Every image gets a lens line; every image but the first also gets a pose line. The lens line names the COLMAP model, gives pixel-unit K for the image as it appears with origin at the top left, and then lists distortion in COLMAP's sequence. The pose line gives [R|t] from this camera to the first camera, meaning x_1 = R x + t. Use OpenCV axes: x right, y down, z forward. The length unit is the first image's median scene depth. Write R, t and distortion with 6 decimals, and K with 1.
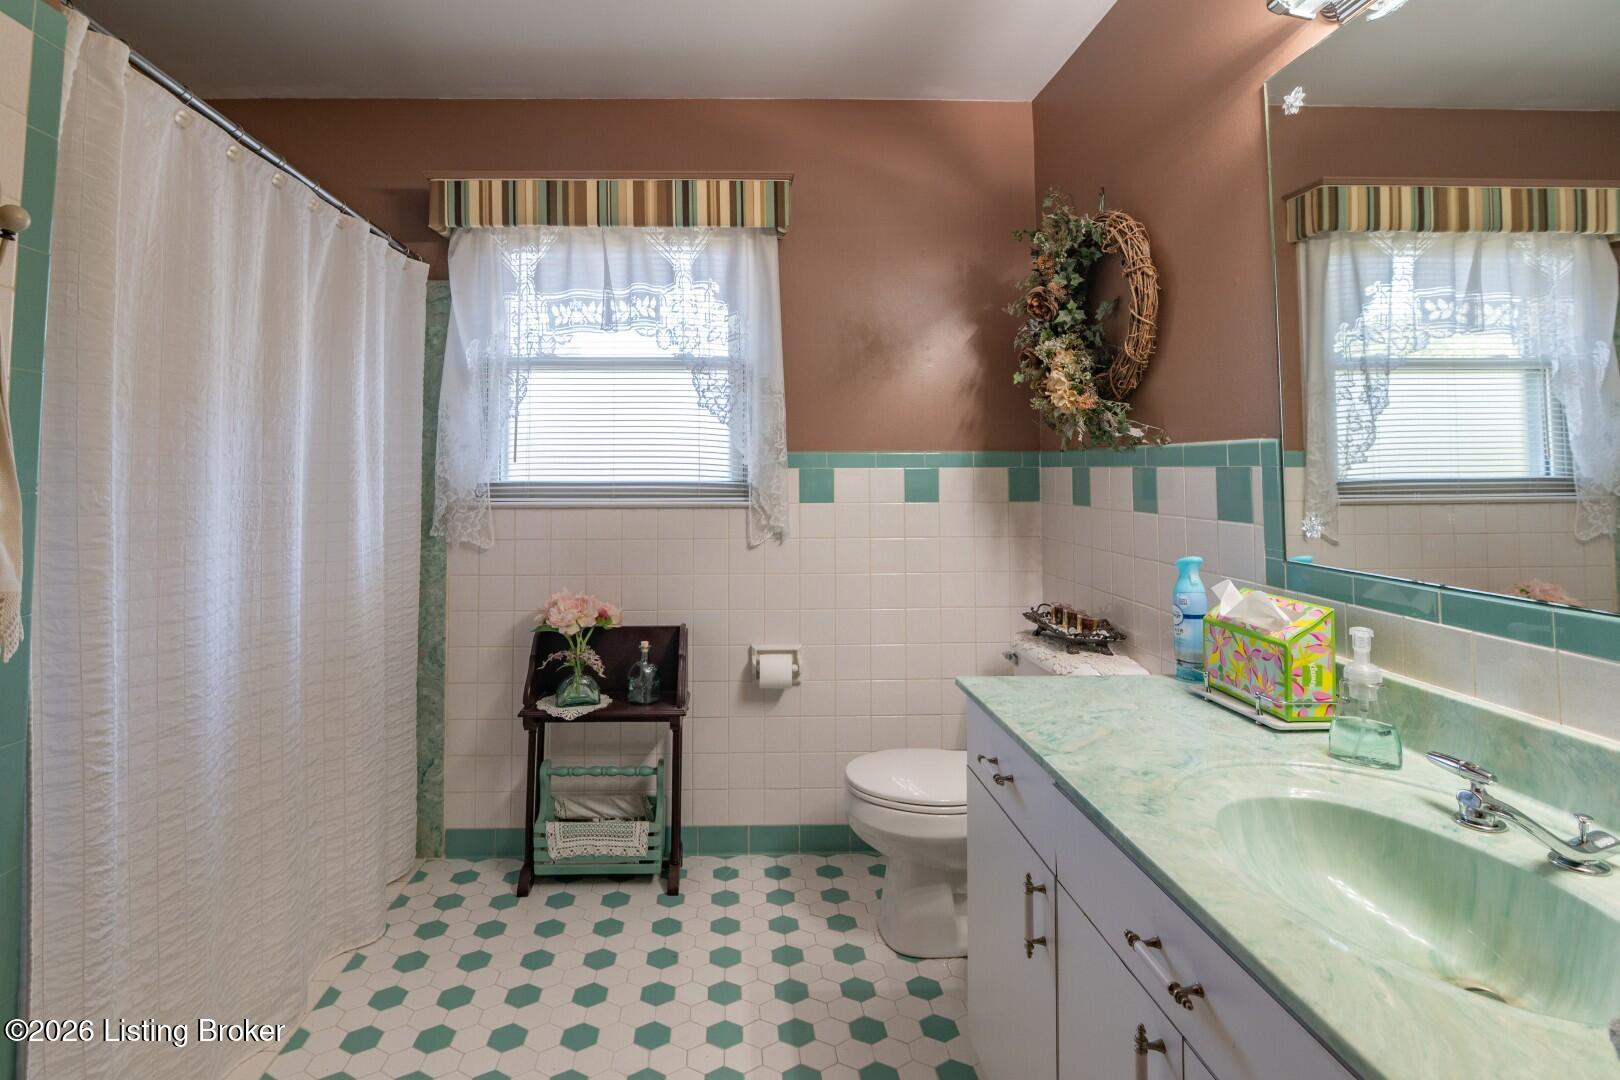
lens RADIAL K [[743.9, 0, 813.0], [0, 743.9, 543.8], [0, 0, 1]] dist [-0.019046, 0.000513]
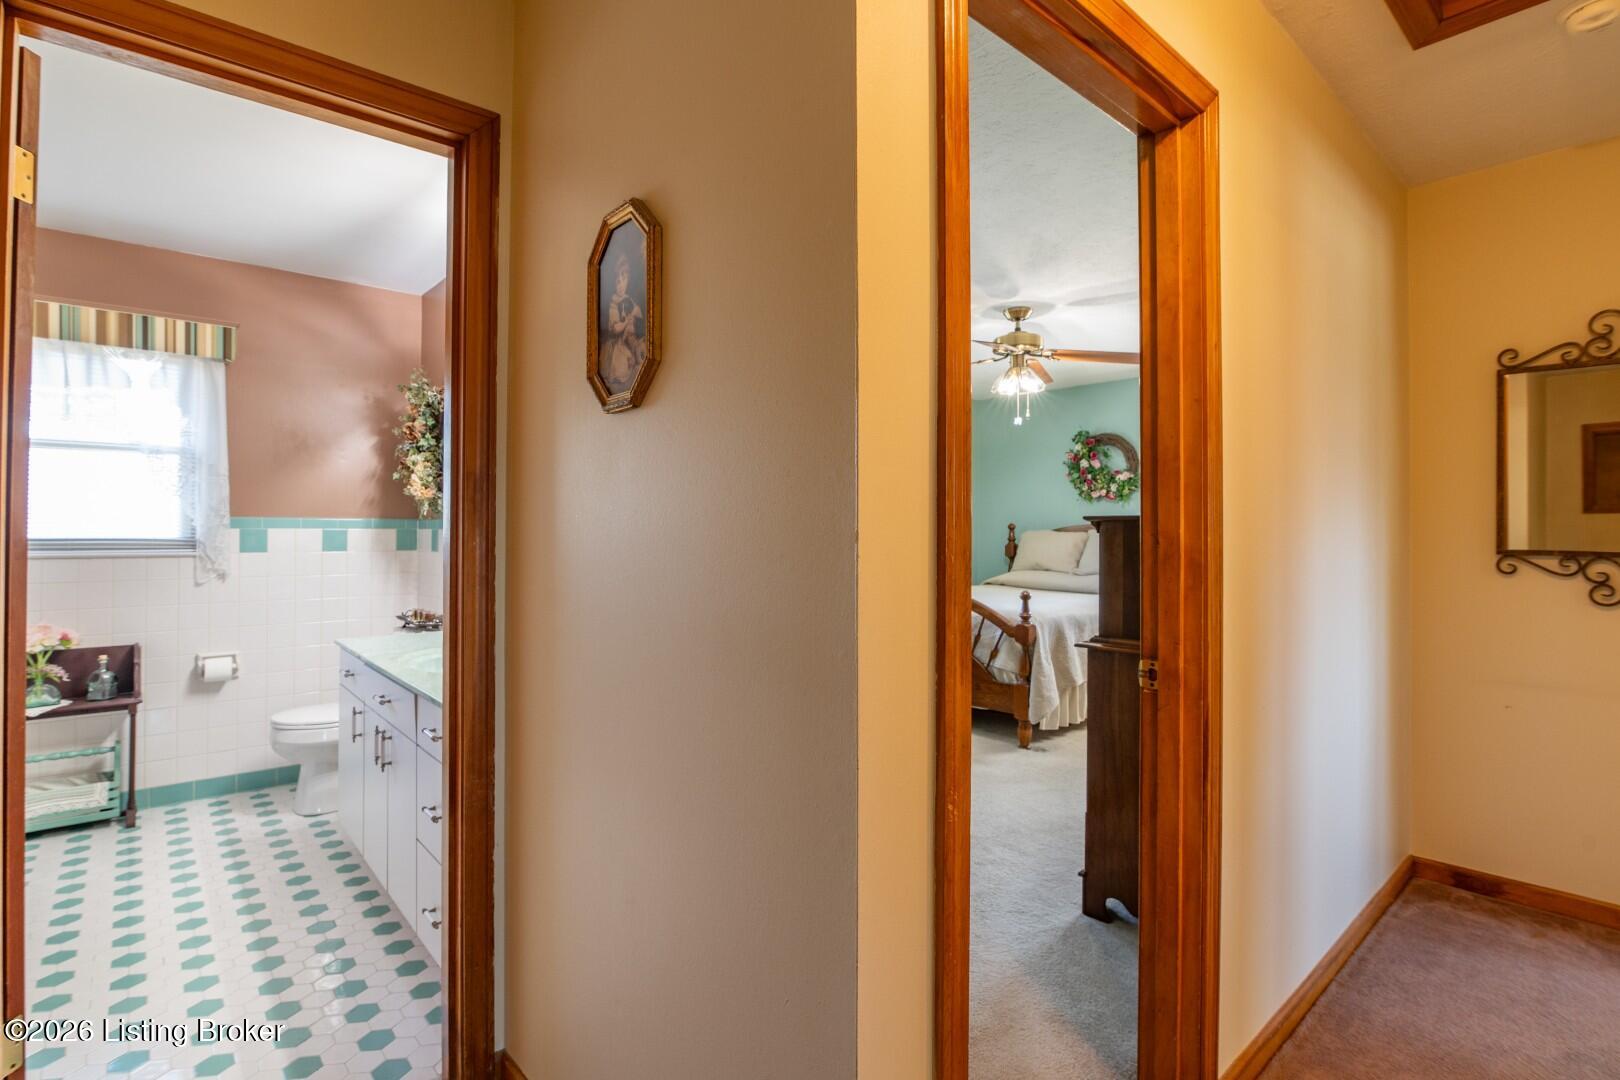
lens RADIAL K [[765.5, 0, 748.0], [0, 765.5, 519.9], [0, 0, 1]] dist [-0.021679, -0.000065]
pose [[0.842376, 0.012796, 0.538738, 0.020844], [0.046757, 0.994212, -0.096723, 0.073979], [-0.536857, 0.106667, 0.836903, -0.806056]]
